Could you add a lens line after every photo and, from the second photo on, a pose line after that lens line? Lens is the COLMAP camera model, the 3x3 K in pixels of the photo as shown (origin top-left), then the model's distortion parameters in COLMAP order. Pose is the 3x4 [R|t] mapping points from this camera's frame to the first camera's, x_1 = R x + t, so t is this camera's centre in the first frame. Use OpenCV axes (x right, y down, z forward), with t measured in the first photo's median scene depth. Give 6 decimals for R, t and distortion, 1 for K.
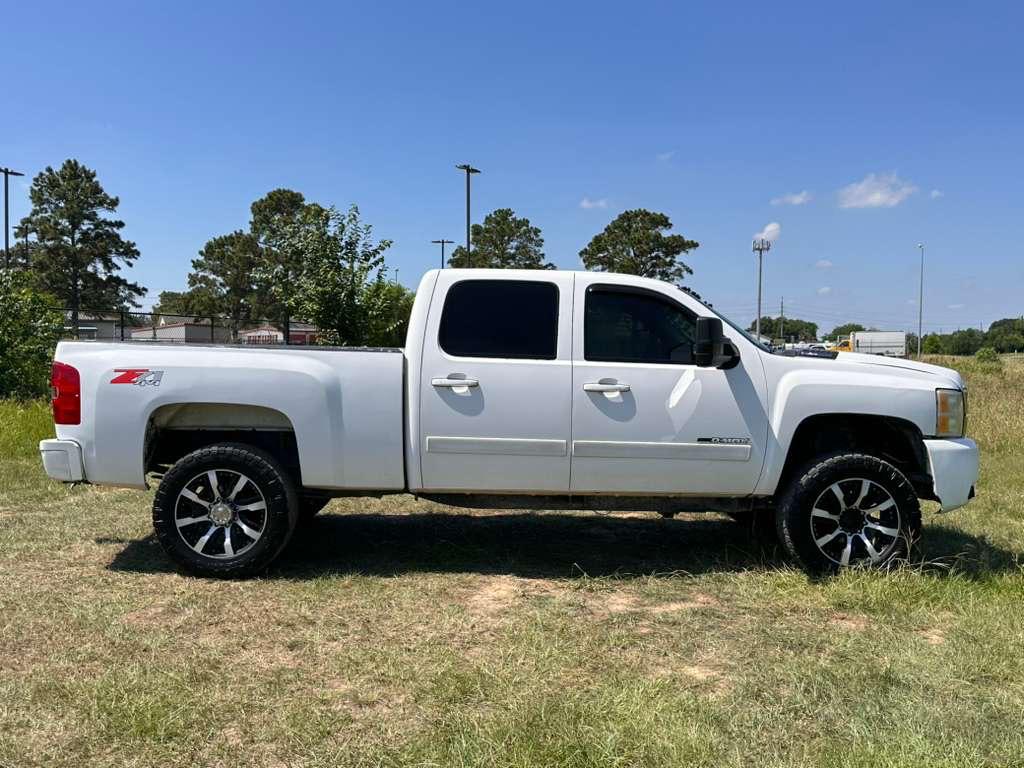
lens RADIAL K [[1298.3, 0, 512.0], [0, 1298.3, 384.0], [0, 0, 1]] dist [0.026948, -0.034820]
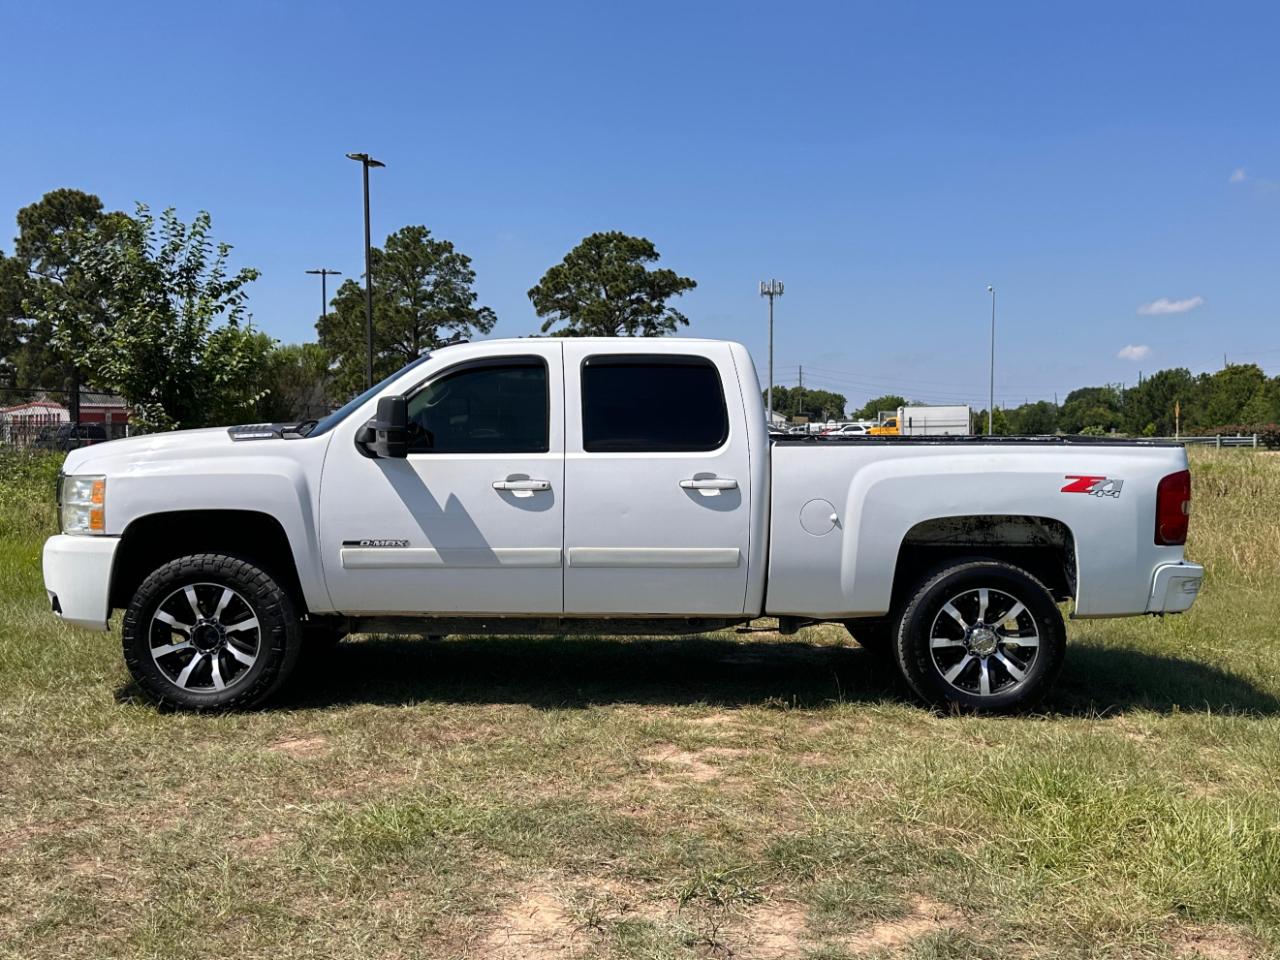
lens RADIAL K [[1648.1, 0, 750.0], [0, 1648.1, 466.1], [0, 0, 1]] dist [0.097636, -0.410800]
pose [[0.976450, -0.010790, 0.215474, -0.022837], [0.011843, 0.999923, -0.003593, -0.004453], [-0.215418, 0.006061, 0.976503, 0.119347]]
